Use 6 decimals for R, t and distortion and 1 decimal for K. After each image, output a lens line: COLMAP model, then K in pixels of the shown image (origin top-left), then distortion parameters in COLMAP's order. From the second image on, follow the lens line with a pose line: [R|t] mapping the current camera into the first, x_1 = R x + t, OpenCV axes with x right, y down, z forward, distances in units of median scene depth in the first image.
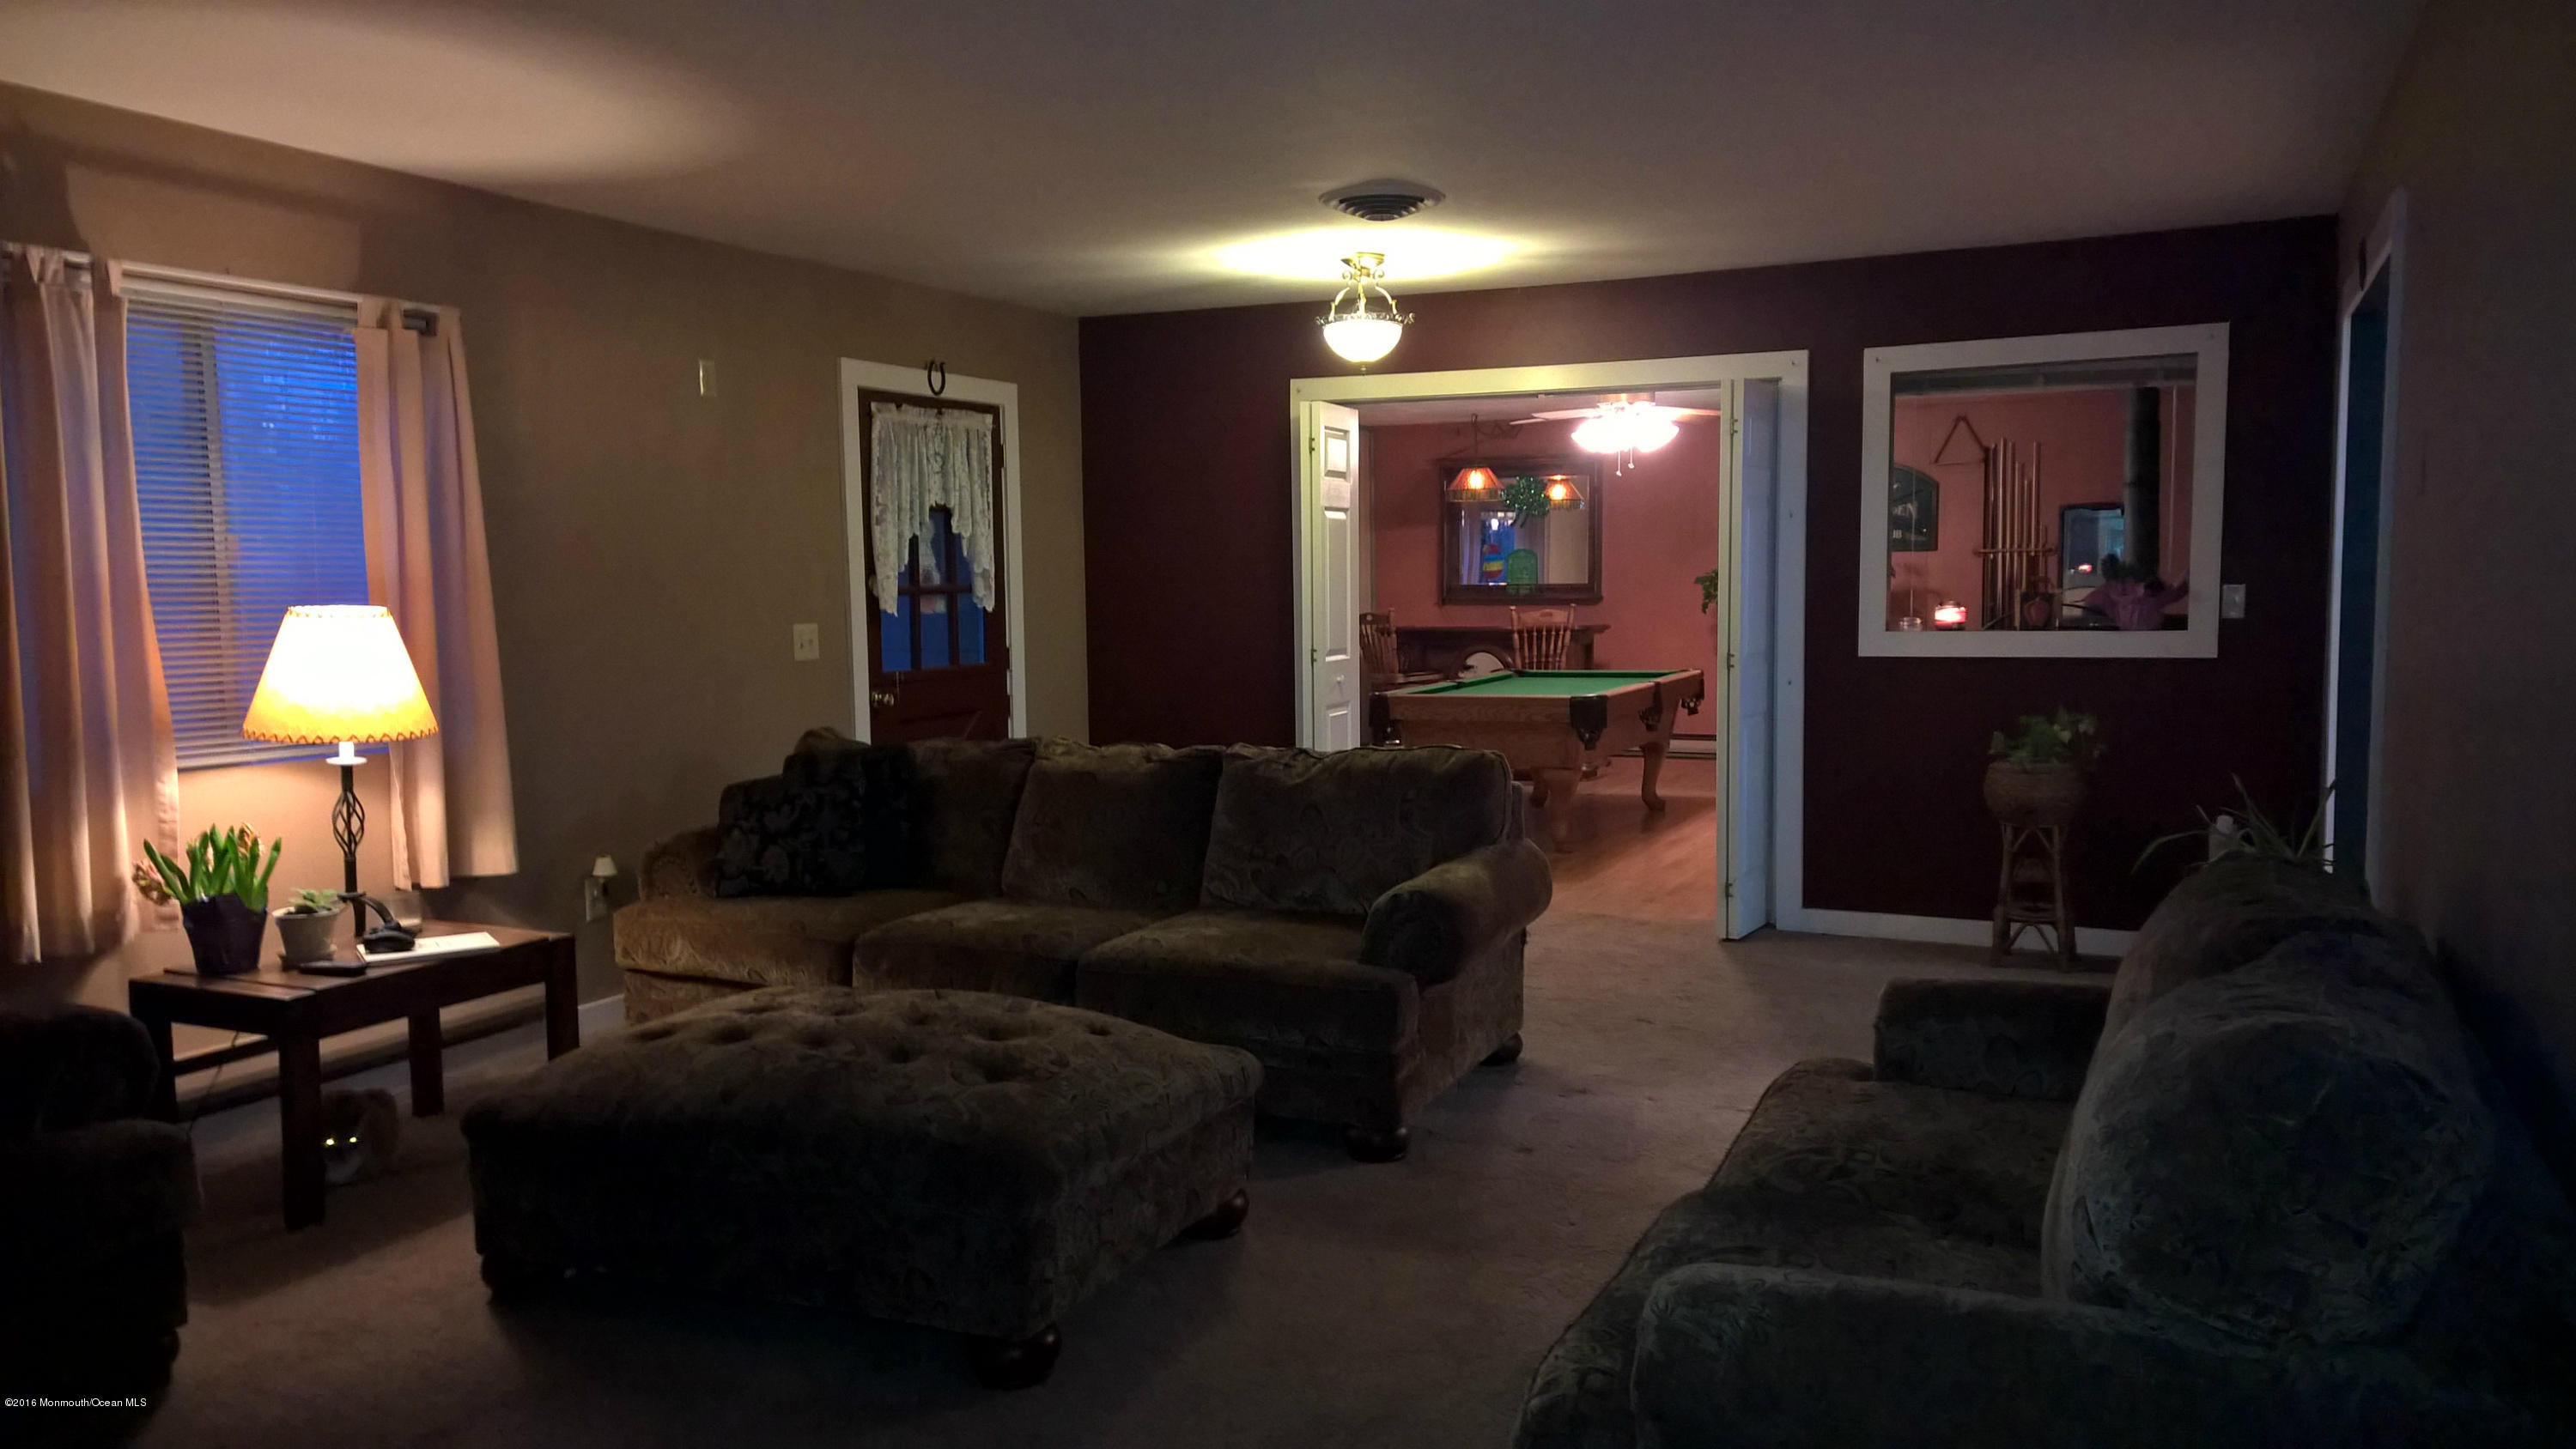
lens RADIAL K [[1876.1, 0, 1289.7], [0, 1876.1, 719.8], [0, 0, 1]] dist [0.065840, -0.039446]
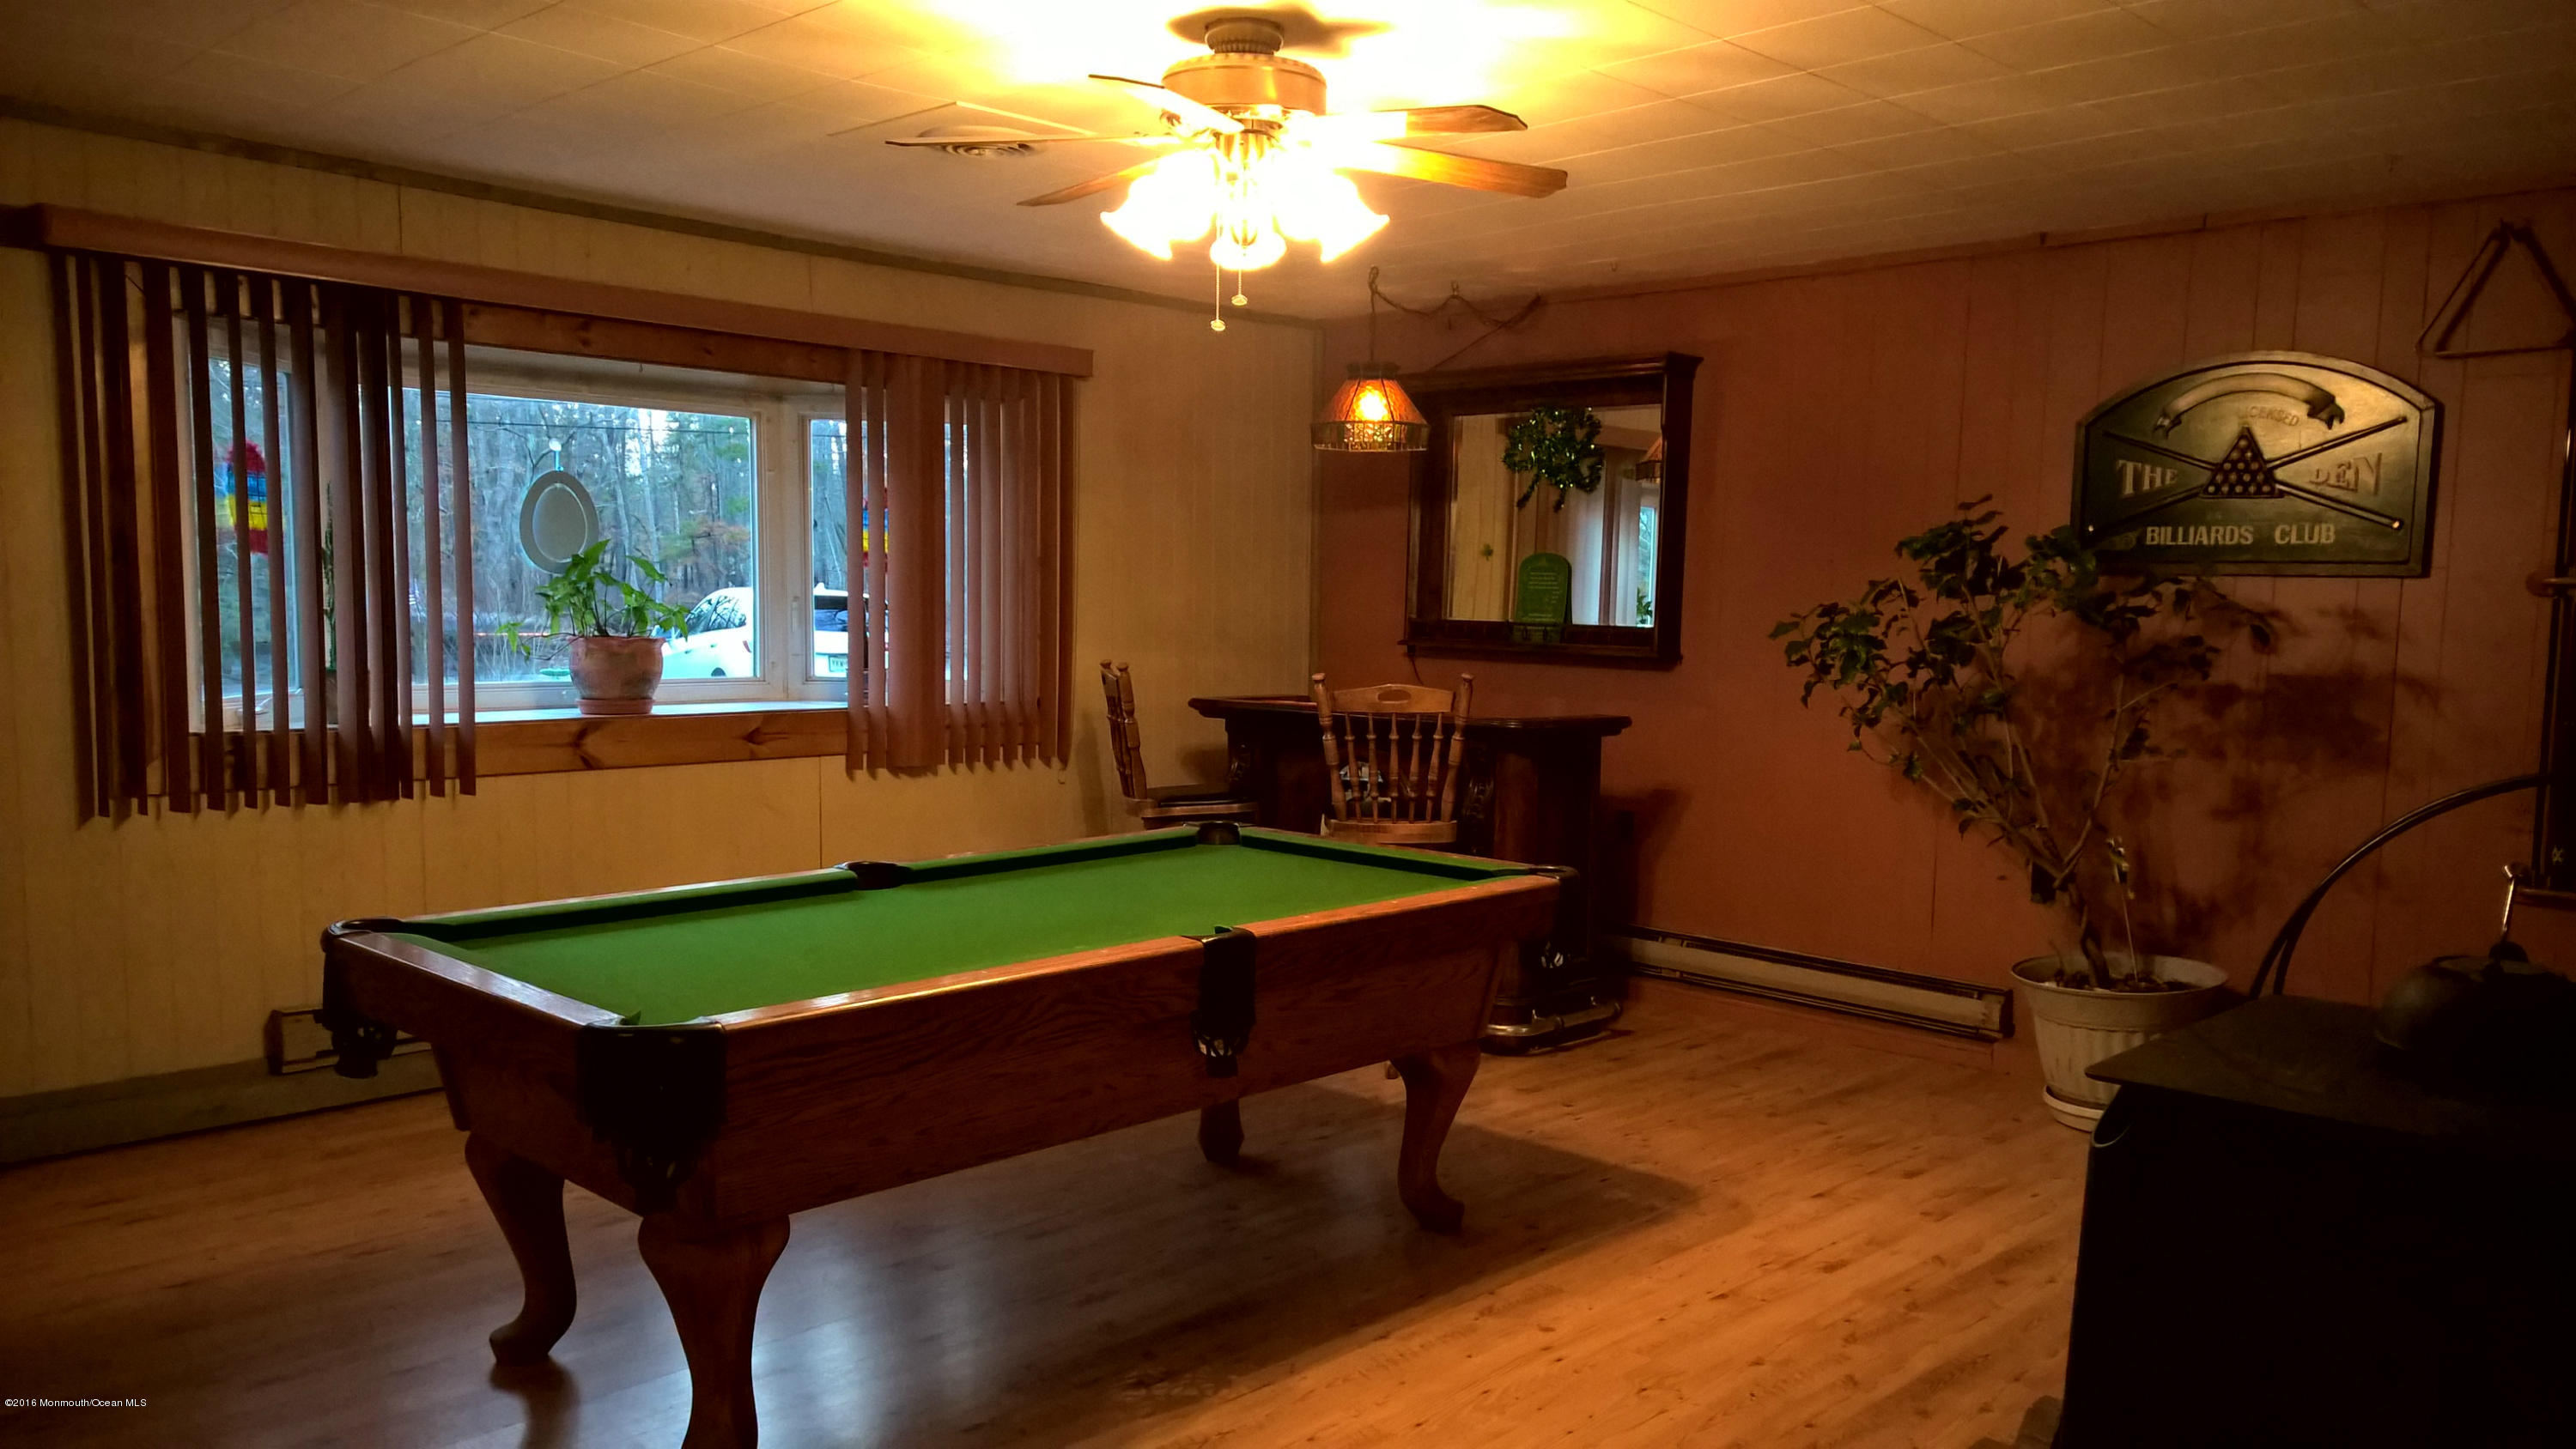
lens RADIAL K [[1876.1, 0, 1291.0], [0, 1876.1, 749.6], [0, 0, 1]] dist [0.065840, -0.039446]
pose [[0.943635, 0.059129, -0.325662, 0.465893], [-0.056756, 0.998247, 0.016790, -0.087074], [0.326084, 0.002639, 0.945337, 1.015361]]
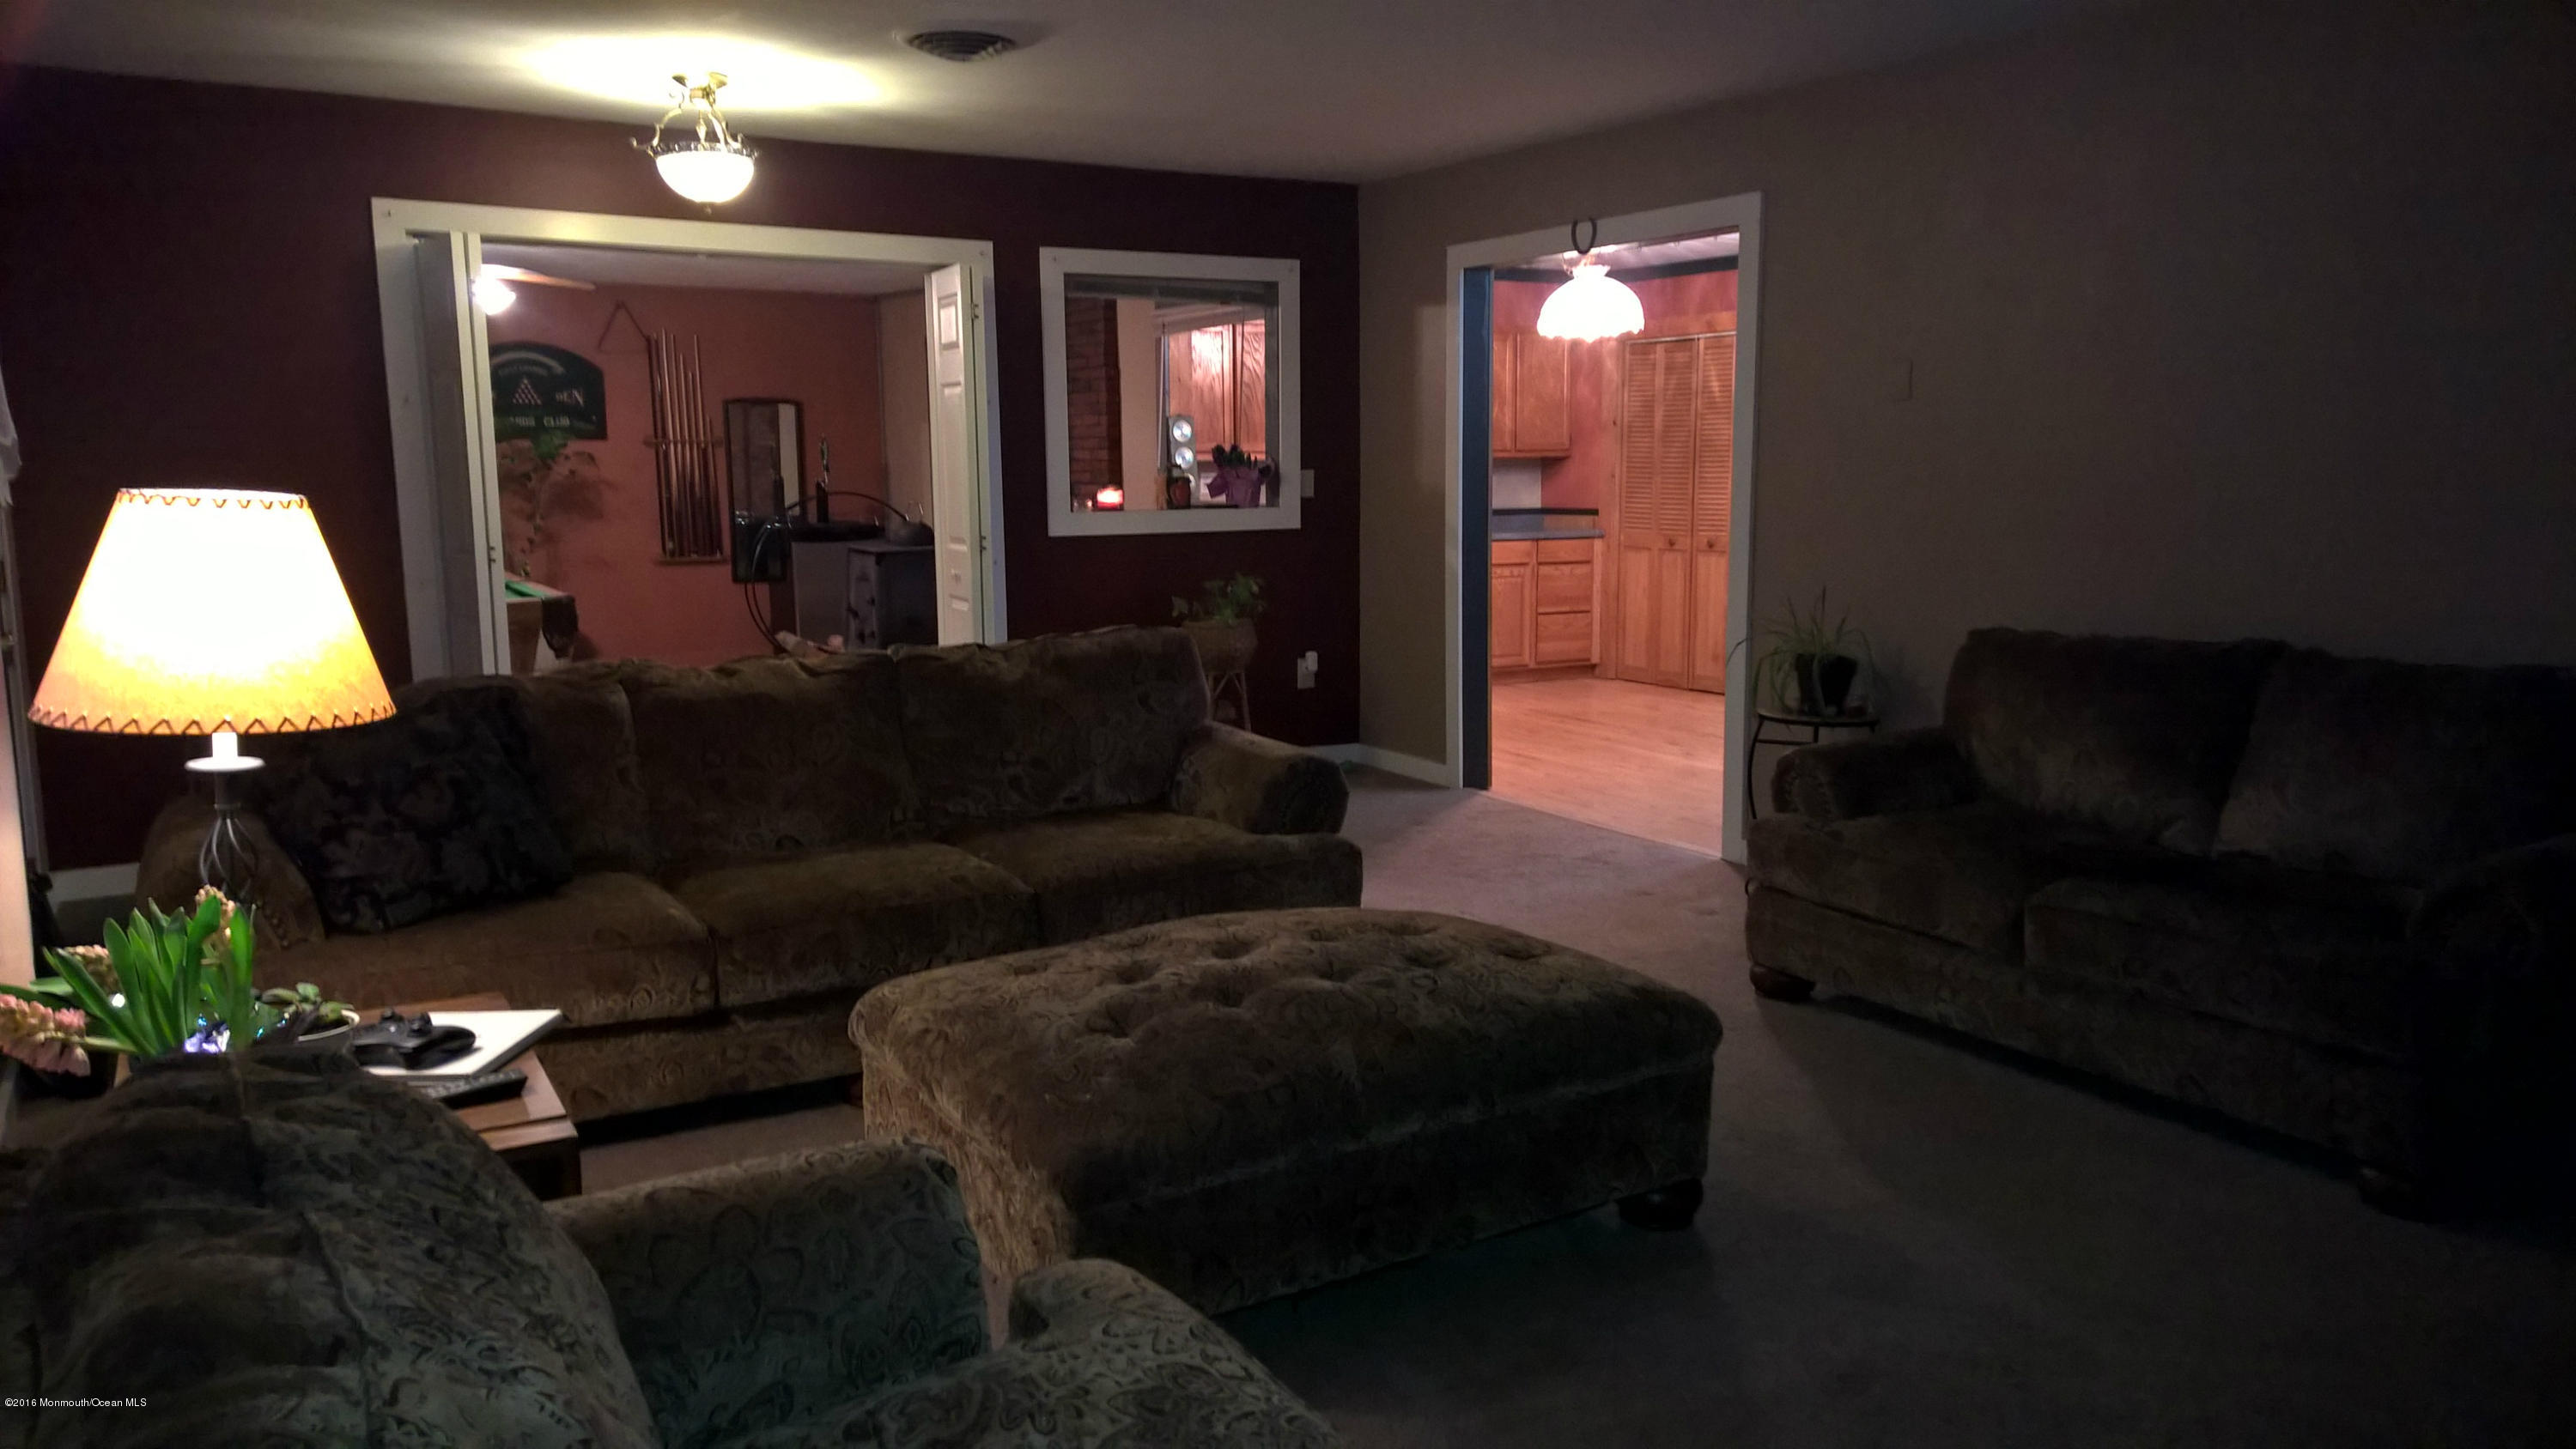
lens RADIAL K [[1876.1, 0, 1307.6], [0, 1876.1, 721.3], [0, 0, 1]] dist [0.065840, -0.039446]
pose [[0.558491, -0.109512, 0.822250, -0.516648], [0.065098, 0.993976, 0.088168, -0.013614], [-0.826952, 0.004286, 0.562256, 0.274586]]
